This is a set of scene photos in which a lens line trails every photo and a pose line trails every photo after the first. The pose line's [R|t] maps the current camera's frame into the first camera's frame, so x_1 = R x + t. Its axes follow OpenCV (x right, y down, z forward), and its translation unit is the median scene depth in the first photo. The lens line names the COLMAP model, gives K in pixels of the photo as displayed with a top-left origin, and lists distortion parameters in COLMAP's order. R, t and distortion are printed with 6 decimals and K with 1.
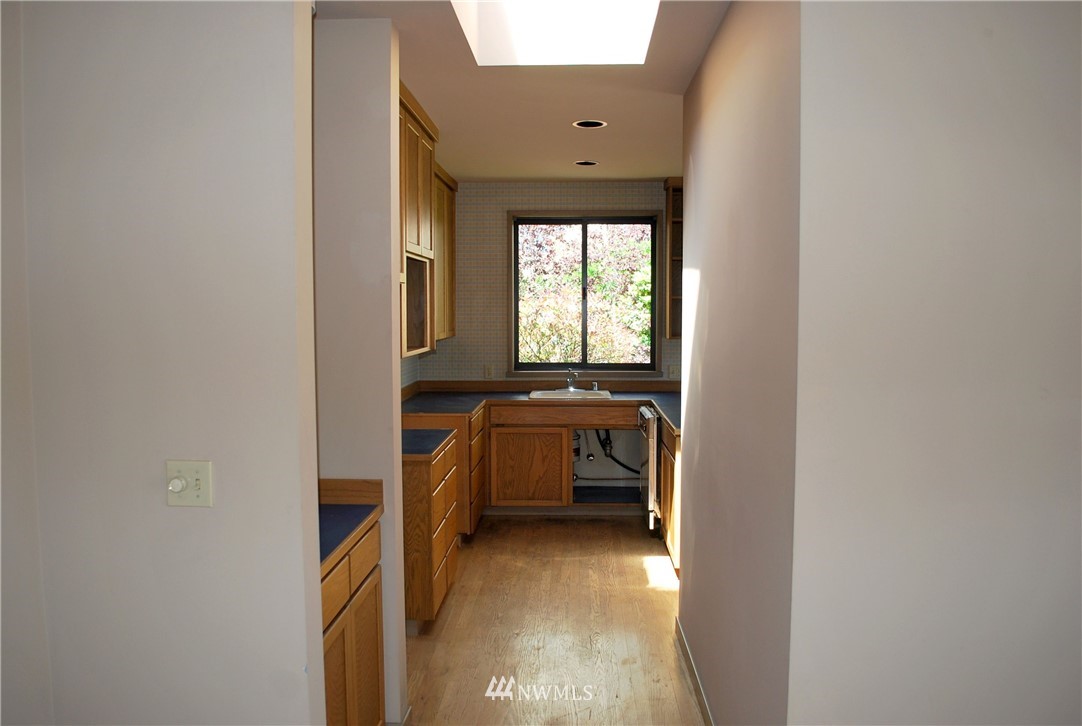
lens RADIAL K [[863.1, 0, 540.3], [0, 863.1, 364.9], [0, 0, 1]] dist [-0.071741, 0.004570]
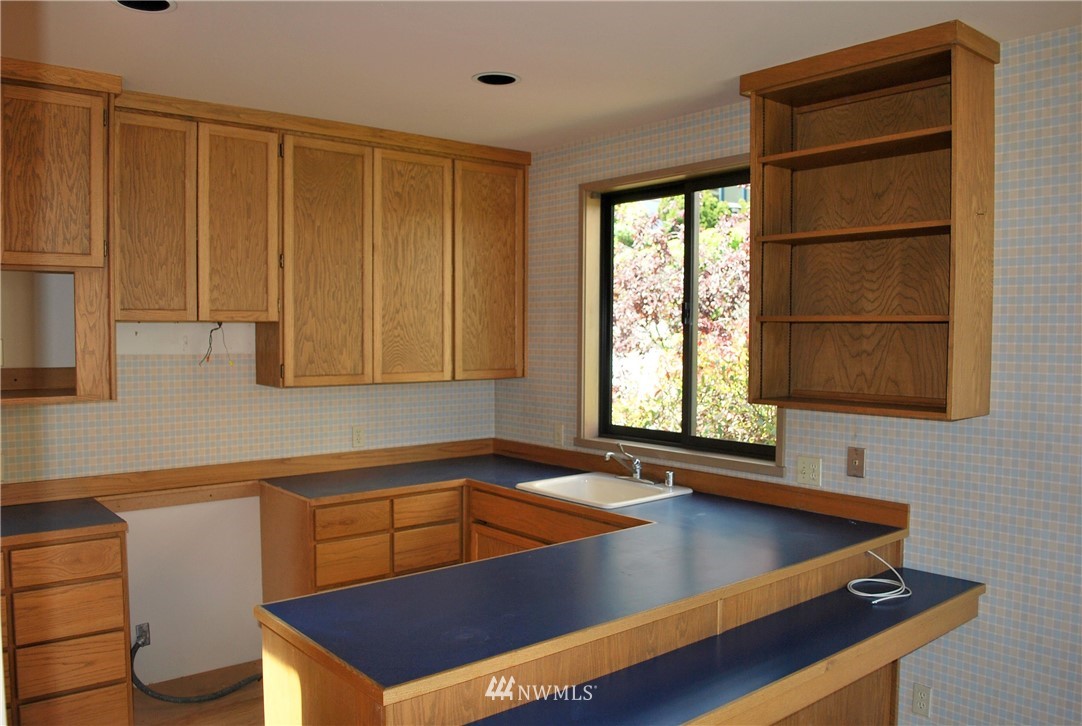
lens RADIAL K [[863.1, 0, 549.0], [0, 863.1, 365.3], [0, 0, 1]] dist [-0.071741, 0.004570]
pose [[0.666951, 0.033711, -0.744339, 0.420895], [-0.054294, 0.998519, -0.003427, -0.042171], [0.743121, 0.042699, 0.667793, 0.559870]]
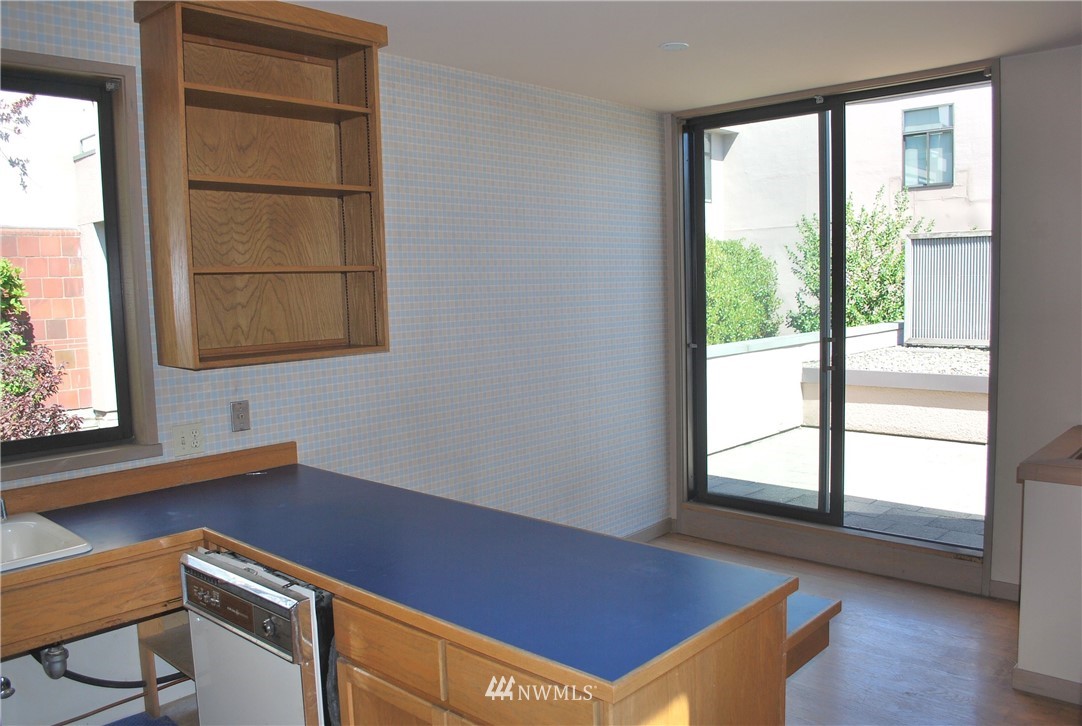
lens RADIAL K [[863.1, 0, 551.1], [0, 863.1, 363.3], [0, 0, 1]] dist [-0.071741, 0.004570]
pose [[0.658634, -0.086171, 0.747513, -0.045378], [0.076673, 0.995936, 0.047252, -0.037426], [-0.748546, 0.026193, 0.662565, 0.564735]]
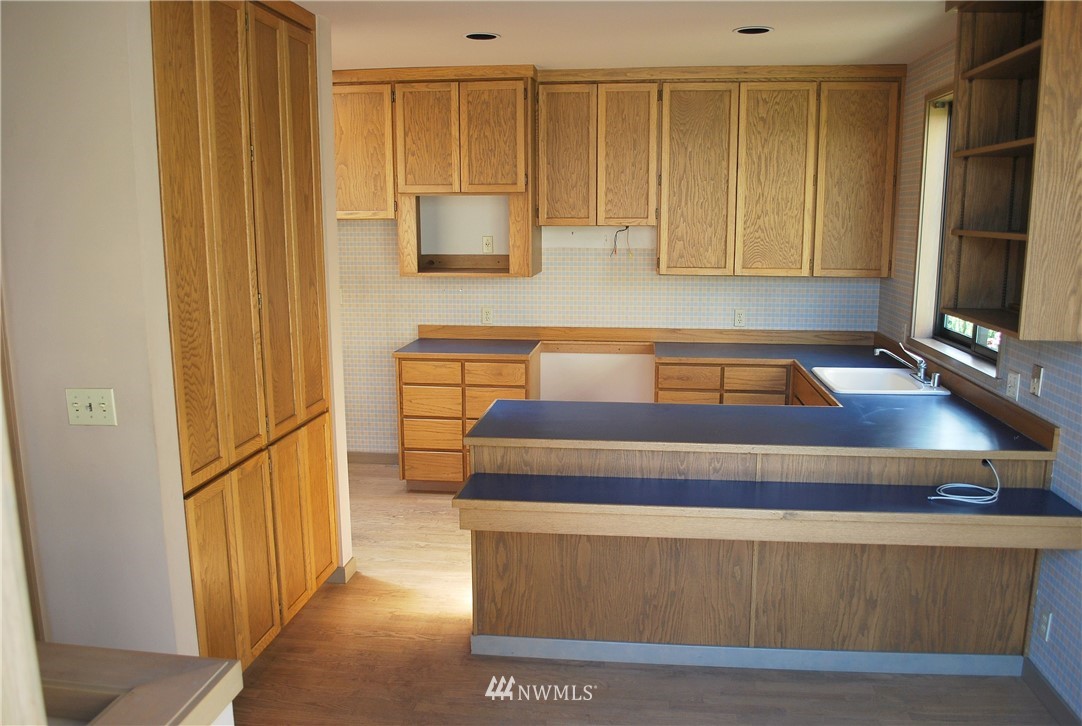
lens RADIAL K [[863.1, 0, 546.9], [0, 863.1, 360.3], [0, 0, 1]] dist [-0.071741, 0.004570]
pose [[-0.084897, 0.168267, -0.982079, 0.716736], [-0.067697, 0.982385, 0.174172, -0.079555], [0.994087, 0.081270, -0.072010, 0.821428]]
